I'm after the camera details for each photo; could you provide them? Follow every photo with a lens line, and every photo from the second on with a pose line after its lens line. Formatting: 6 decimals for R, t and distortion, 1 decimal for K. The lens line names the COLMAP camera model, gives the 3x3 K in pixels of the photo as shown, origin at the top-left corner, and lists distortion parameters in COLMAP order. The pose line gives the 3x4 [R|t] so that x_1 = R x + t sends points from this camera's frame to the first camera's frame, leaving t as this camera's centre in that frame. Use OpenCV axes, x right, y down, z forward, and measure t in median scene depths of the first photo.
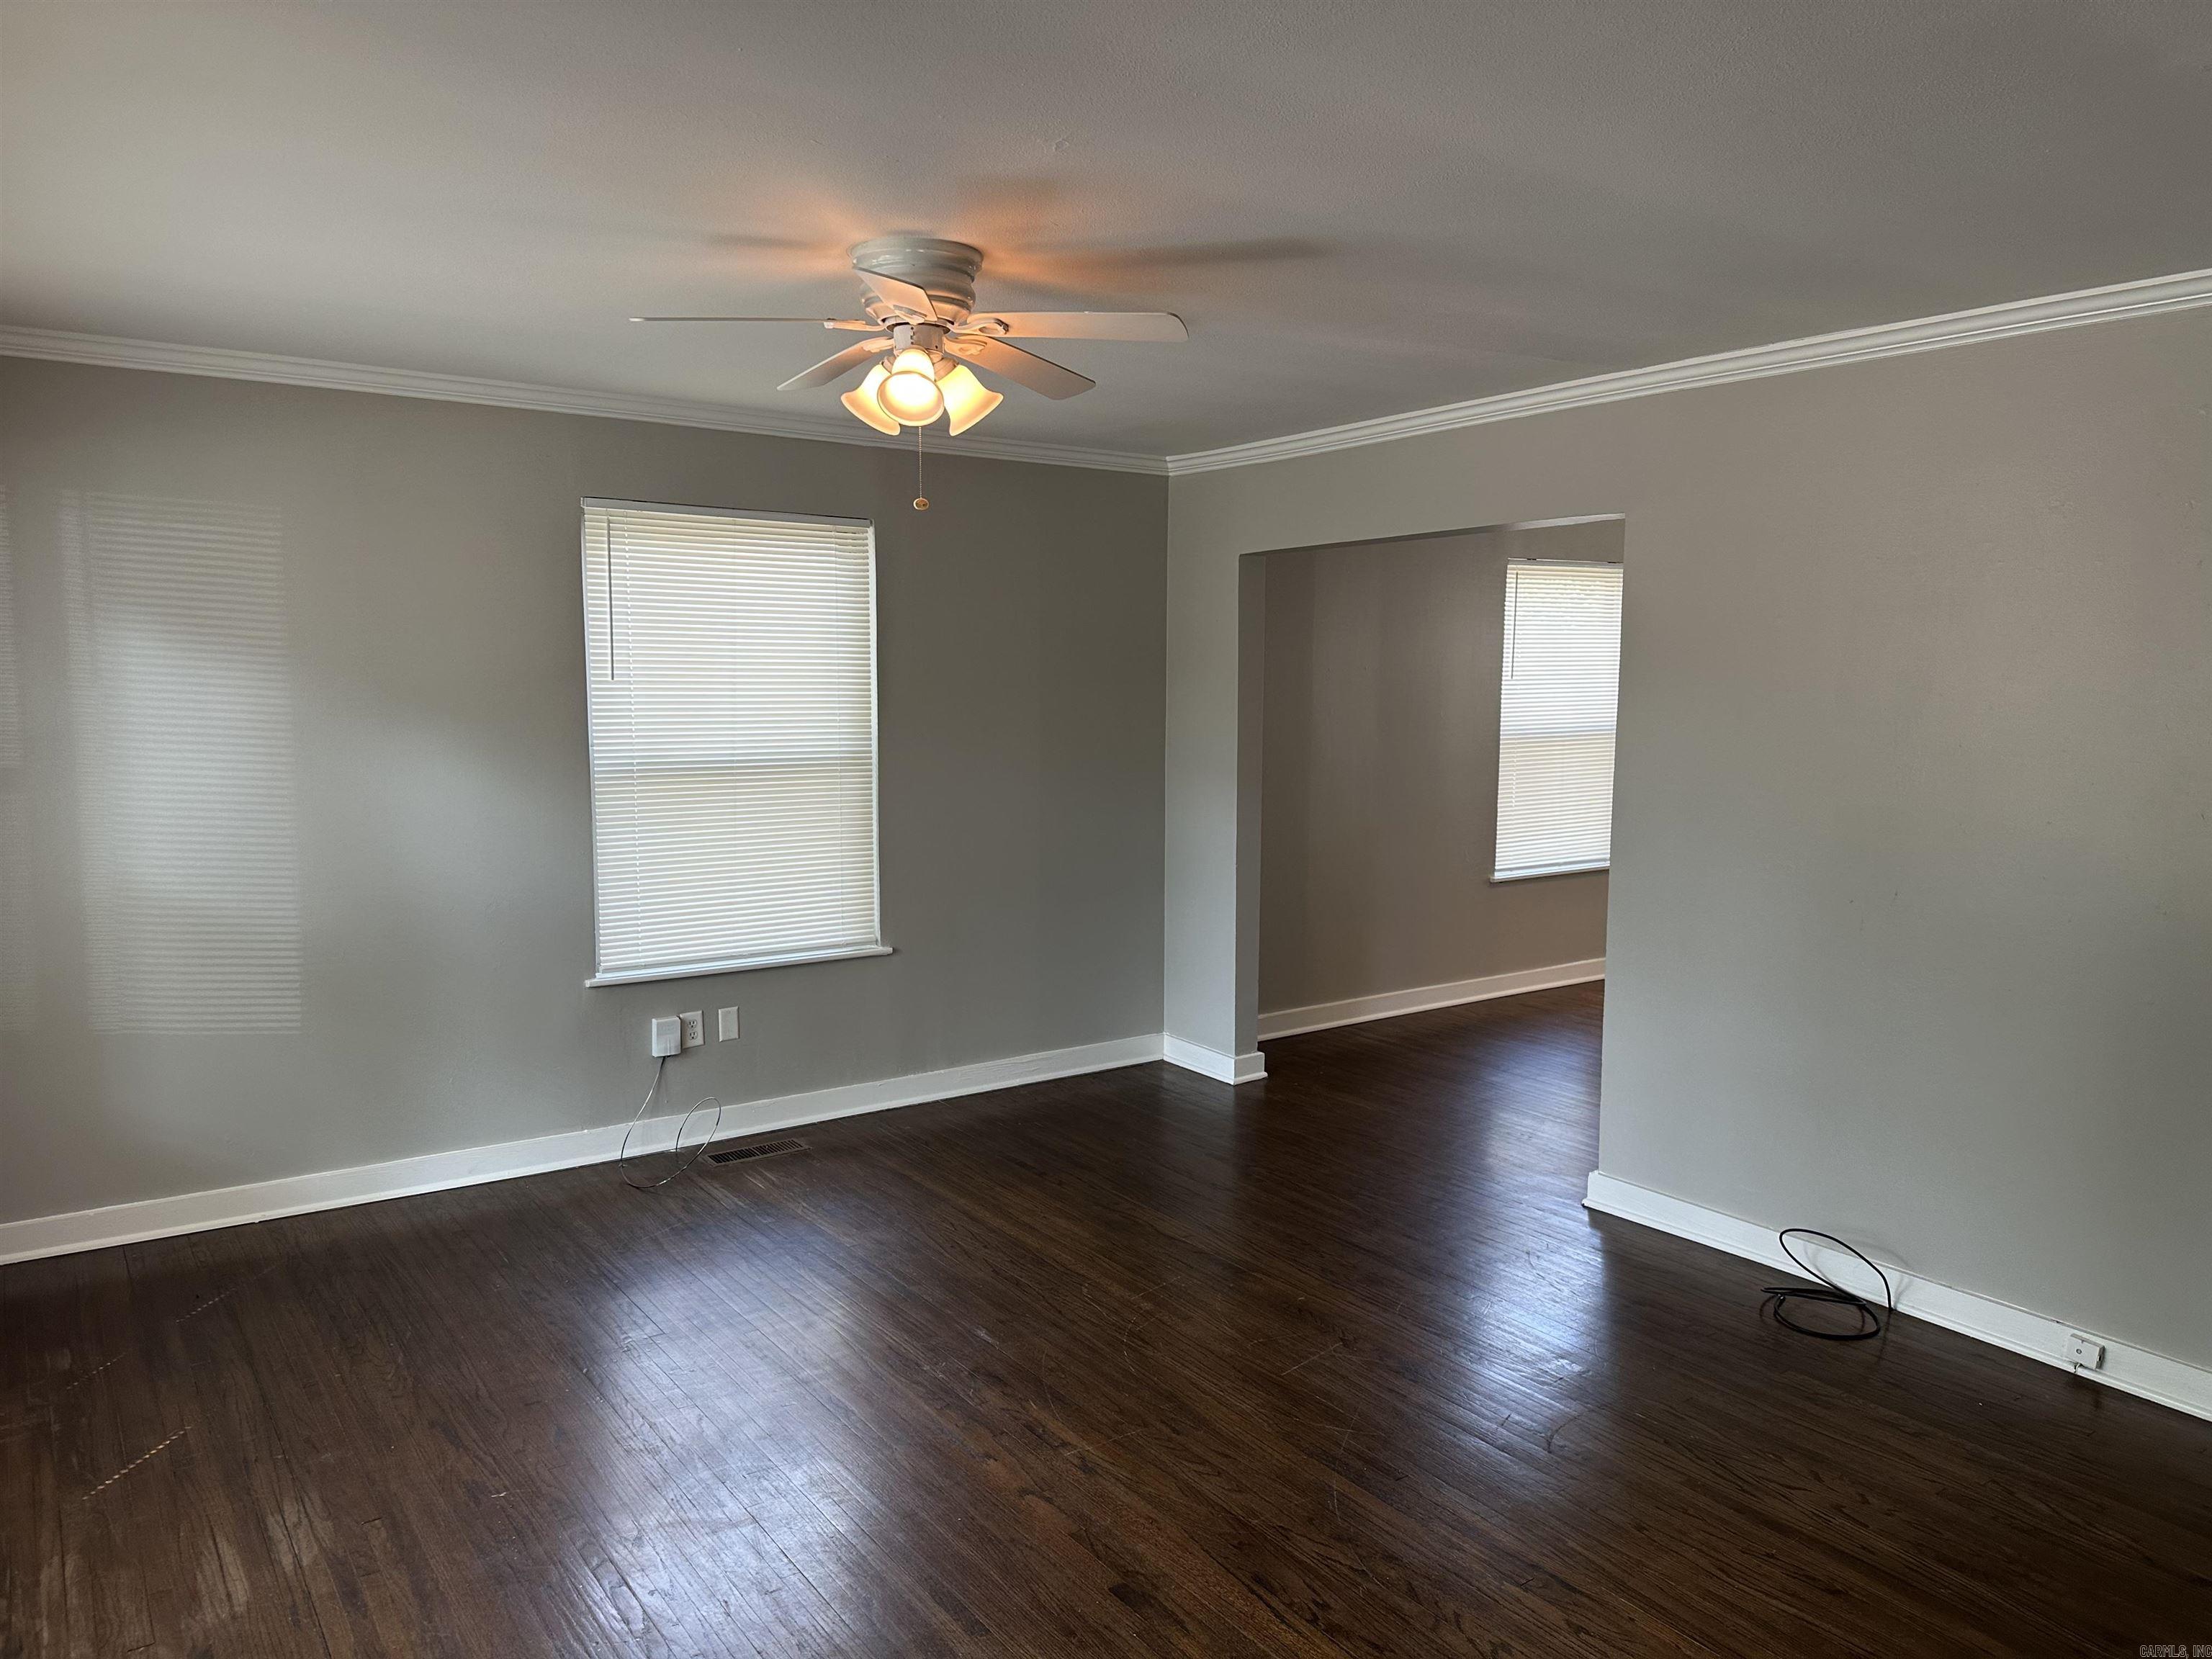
lens RADIAL K [[1527.4, 0, 1106.0], [0, 1527.4, 829.5], [0, 0, 1]] dist [0.003564, 0.000471]
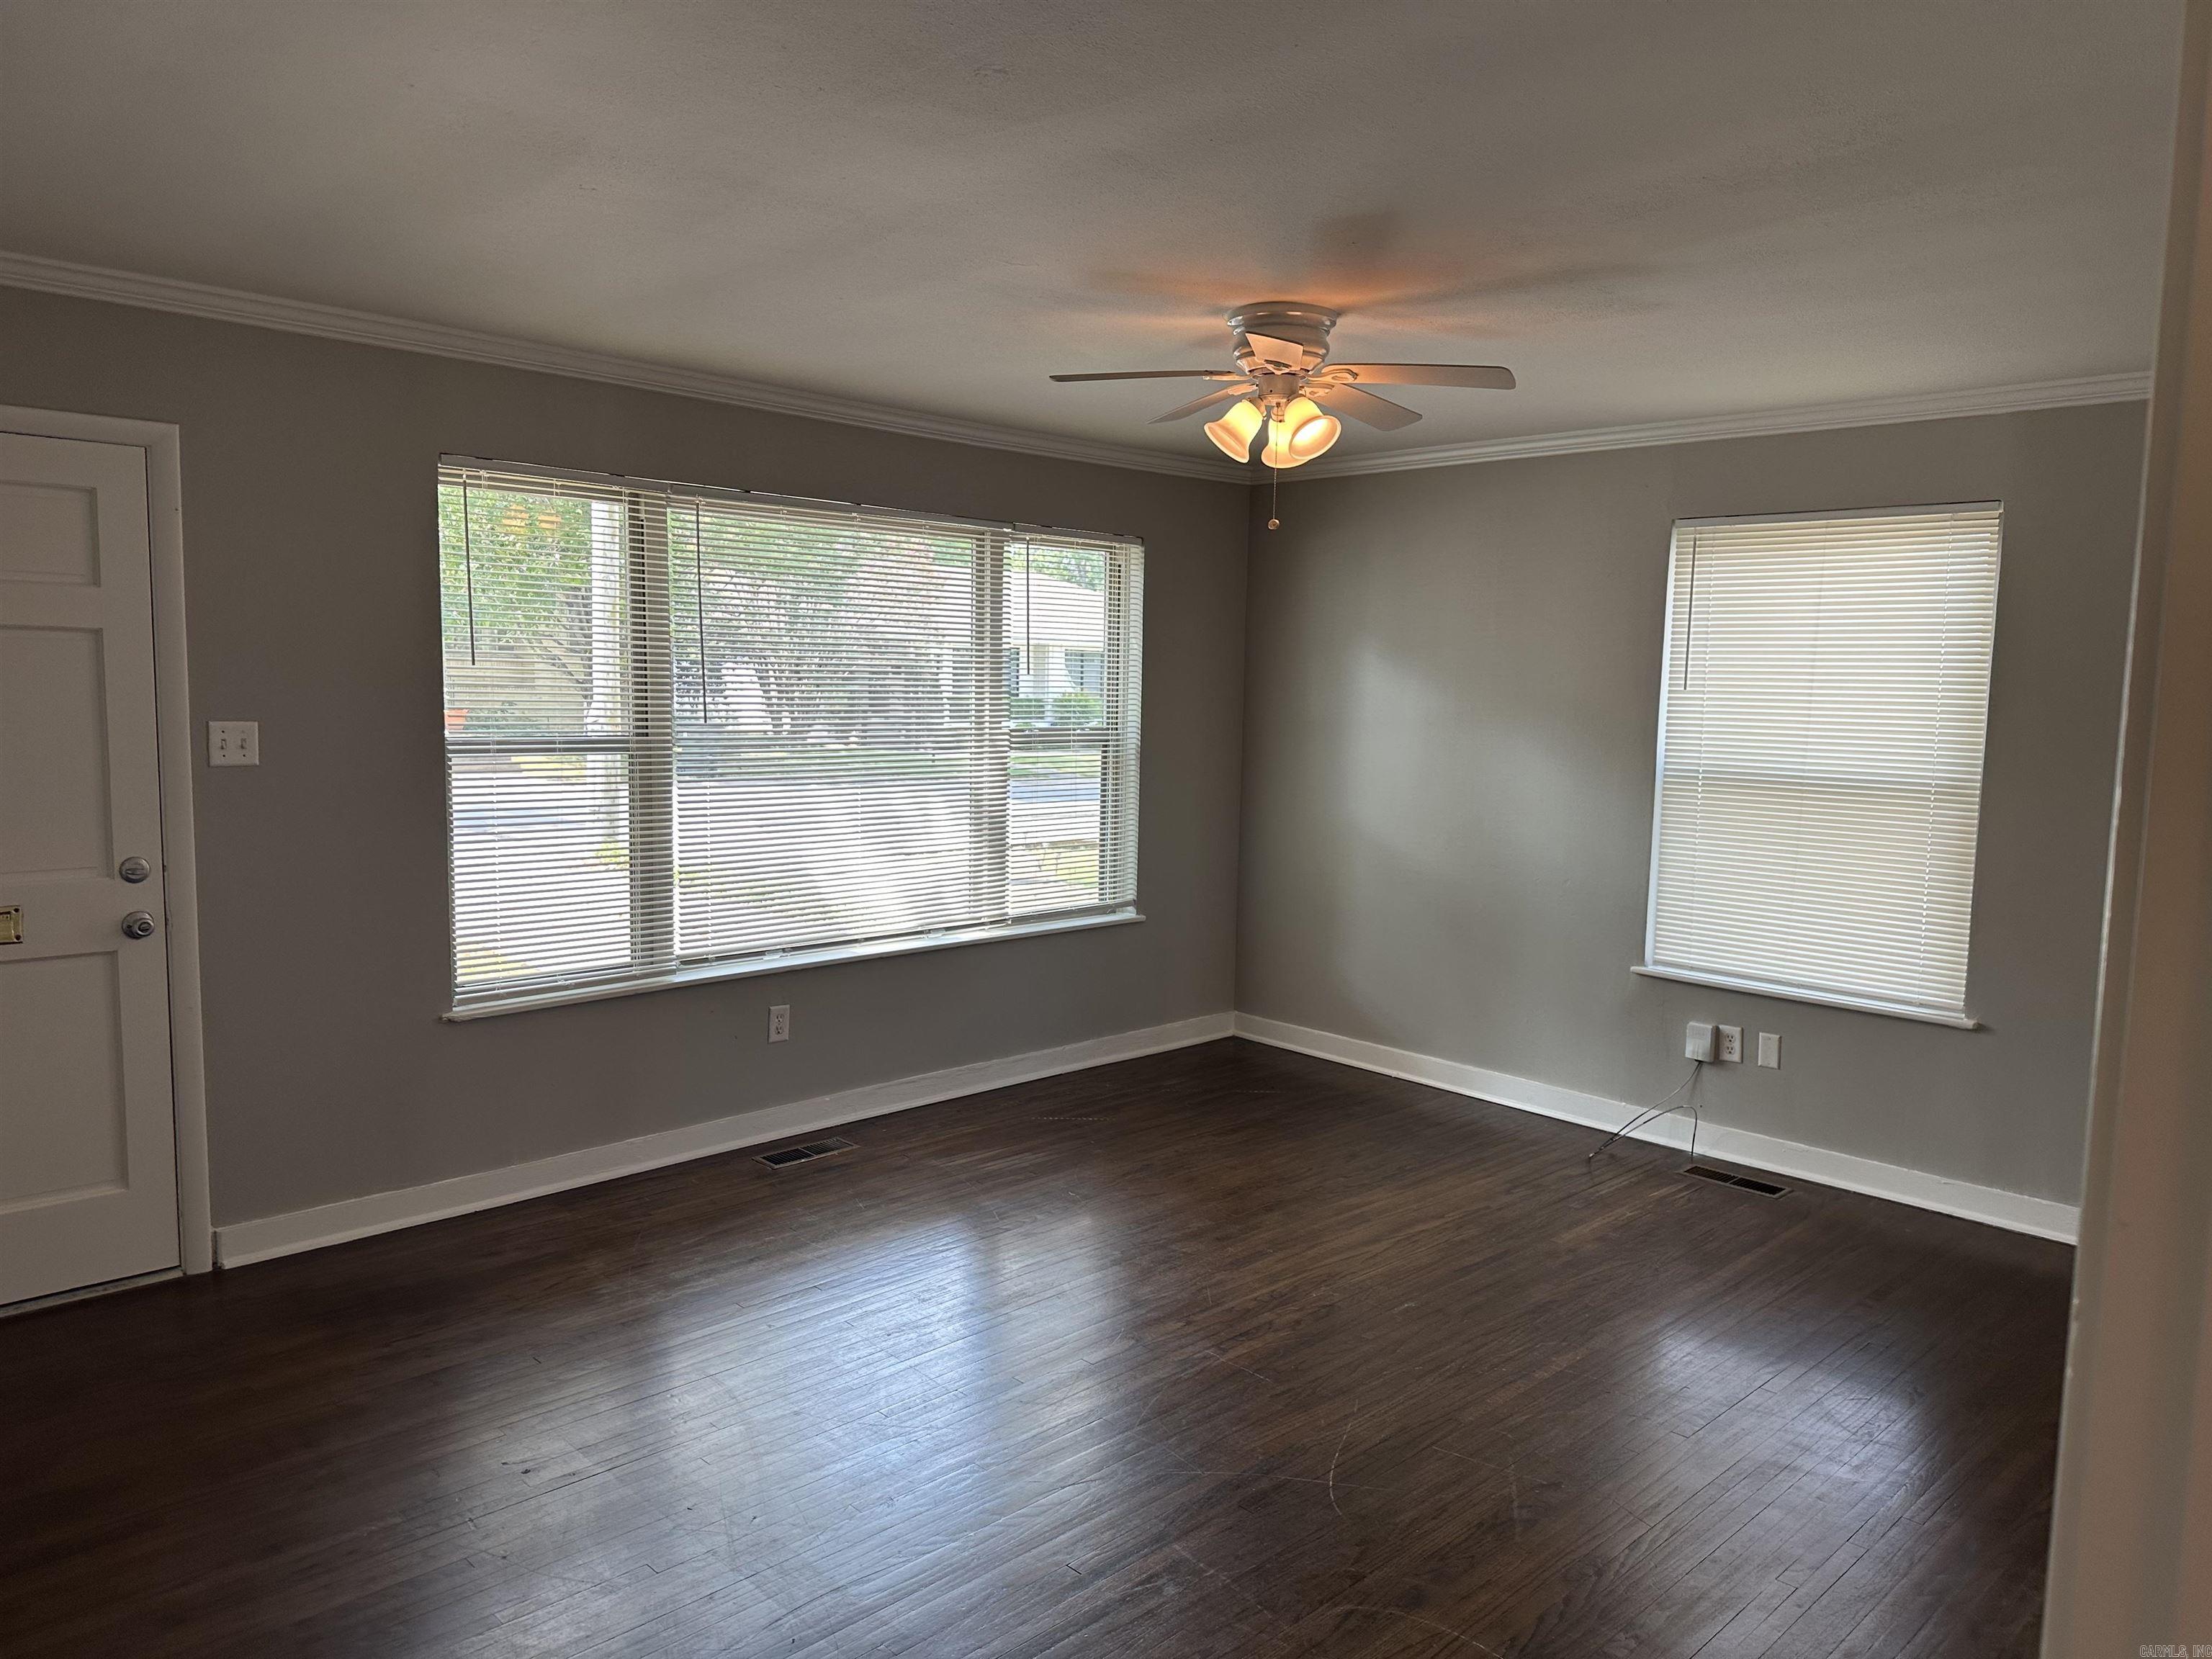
lens RADIAL K [[1527.4, 0, 1106.0], [0, 1527.4, 829.5], [0, 0, 1]] dist [0.003564, 0.000471]
pose [[0.144962, 0.095814, -0.984787, 0.657674], [-0.123018, 0.989323, 0.078147, -0.035422], [0.981760, 0.109818, 0.155201, 0.450028]]
